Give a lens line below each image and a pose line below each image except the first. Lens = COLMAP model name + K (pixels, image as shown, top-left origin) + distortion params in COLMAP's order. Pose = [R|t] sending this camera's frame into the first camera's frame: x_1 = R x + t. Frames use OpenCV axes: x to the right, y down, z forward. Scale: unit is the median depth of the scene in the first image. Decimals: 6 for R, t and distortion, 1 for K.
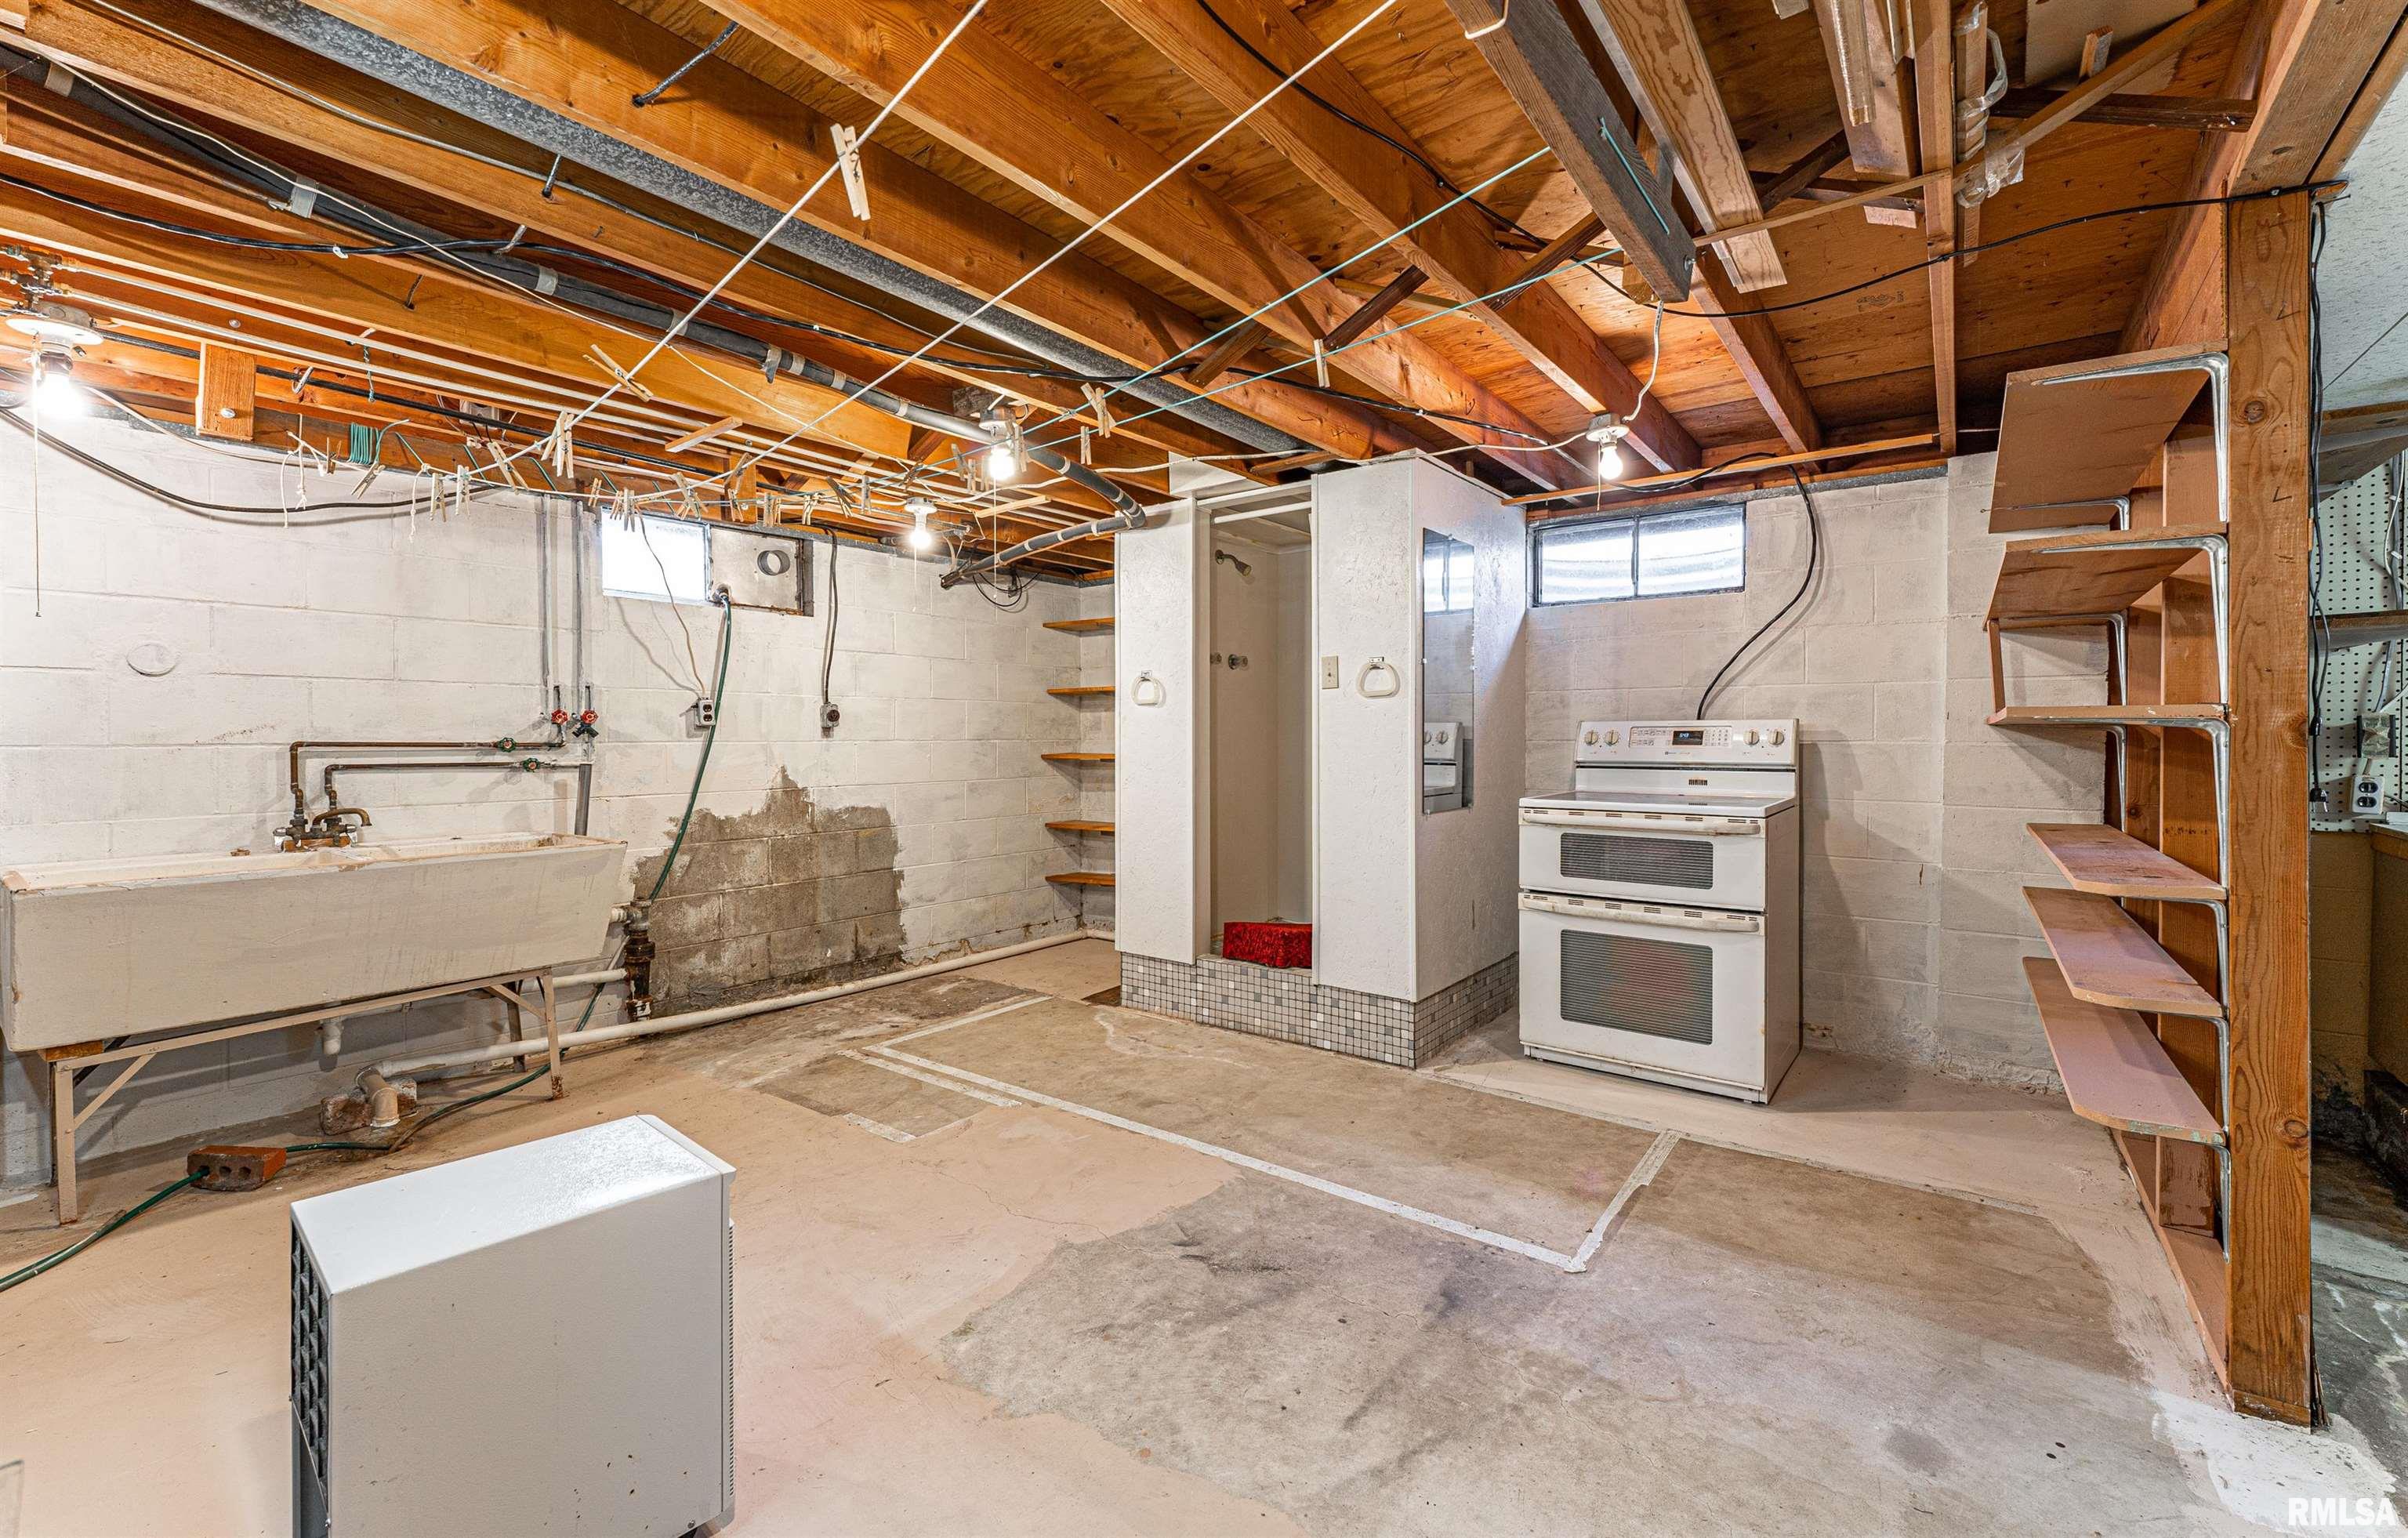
lens RADIAL K [[987.1, 0, 1216.2], [0, 987.1, 745.2], [0, 0, 1]] dist [0.002299, 0.000264]
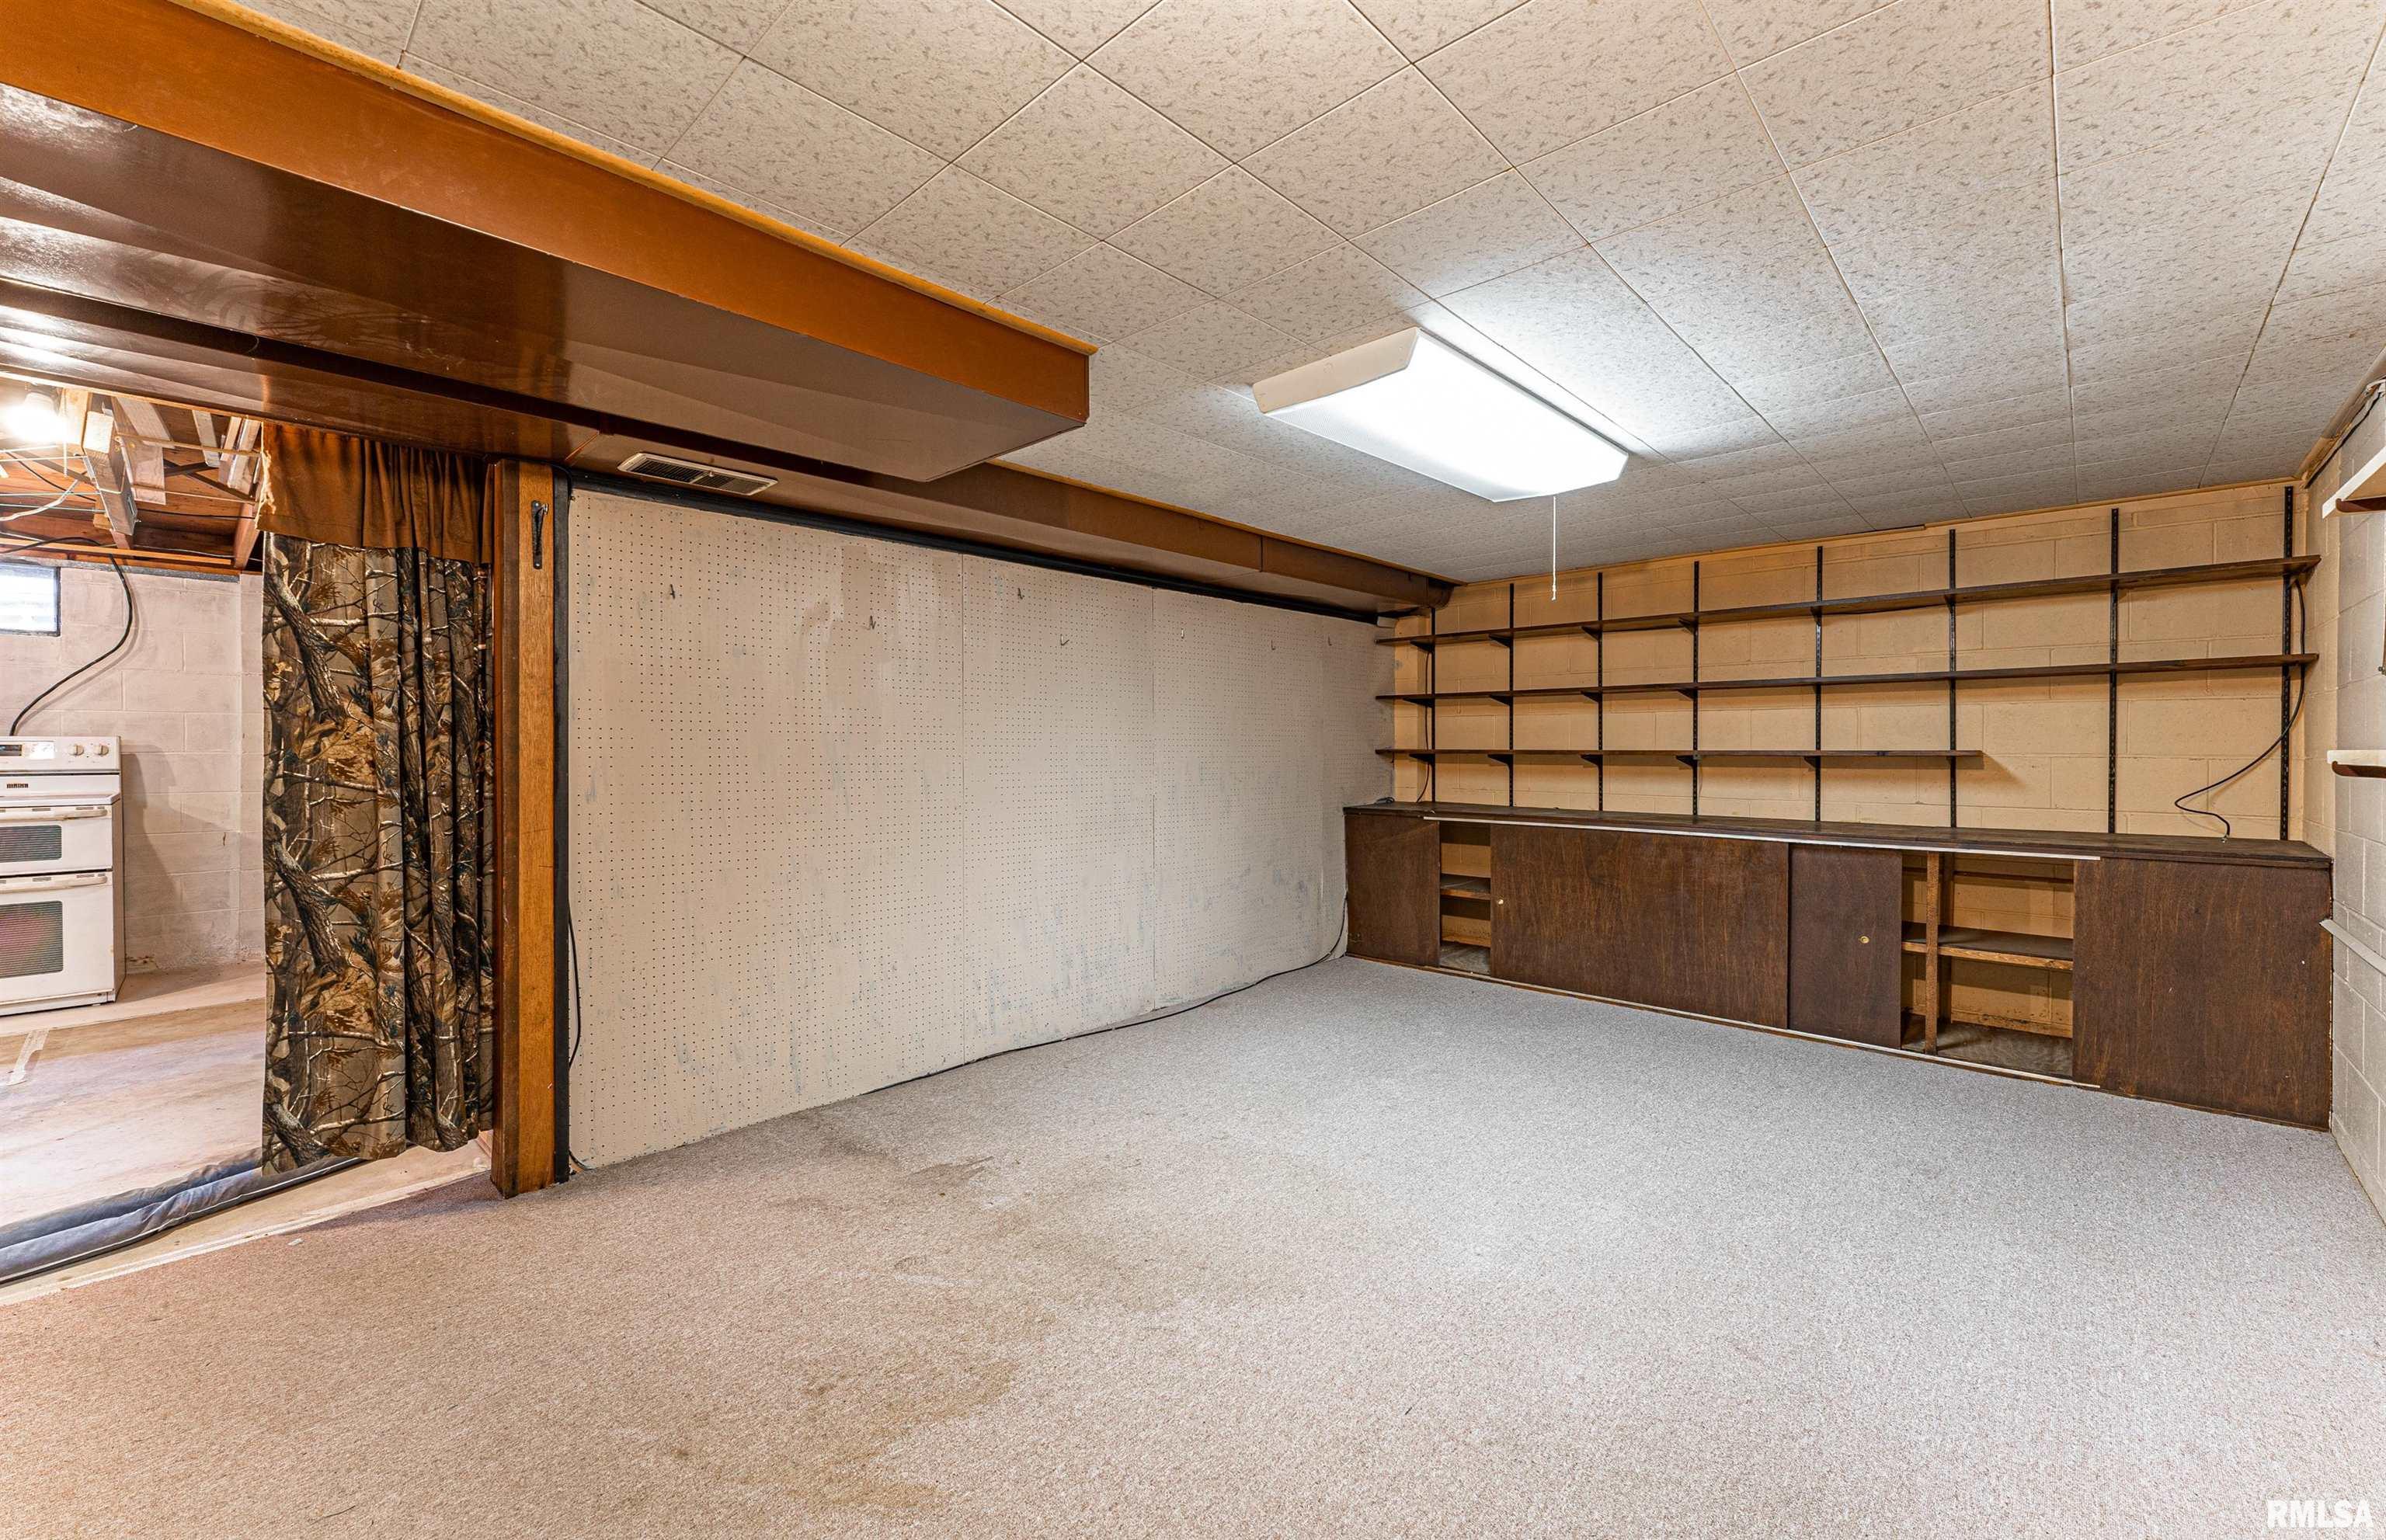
lens RADIAL K [[948.3, 0, 1202.7], [0, 948.3, 753.5], [0, 0, 1]] dist [0.003429, 0.000306]
pose [[0.101708, -0.008258, 0.994780, -0.578402], [0.012725, 0.999895, 0.007000, 0.007065], [-0.994733, 0.011946, 0.101802, -0.637335]]
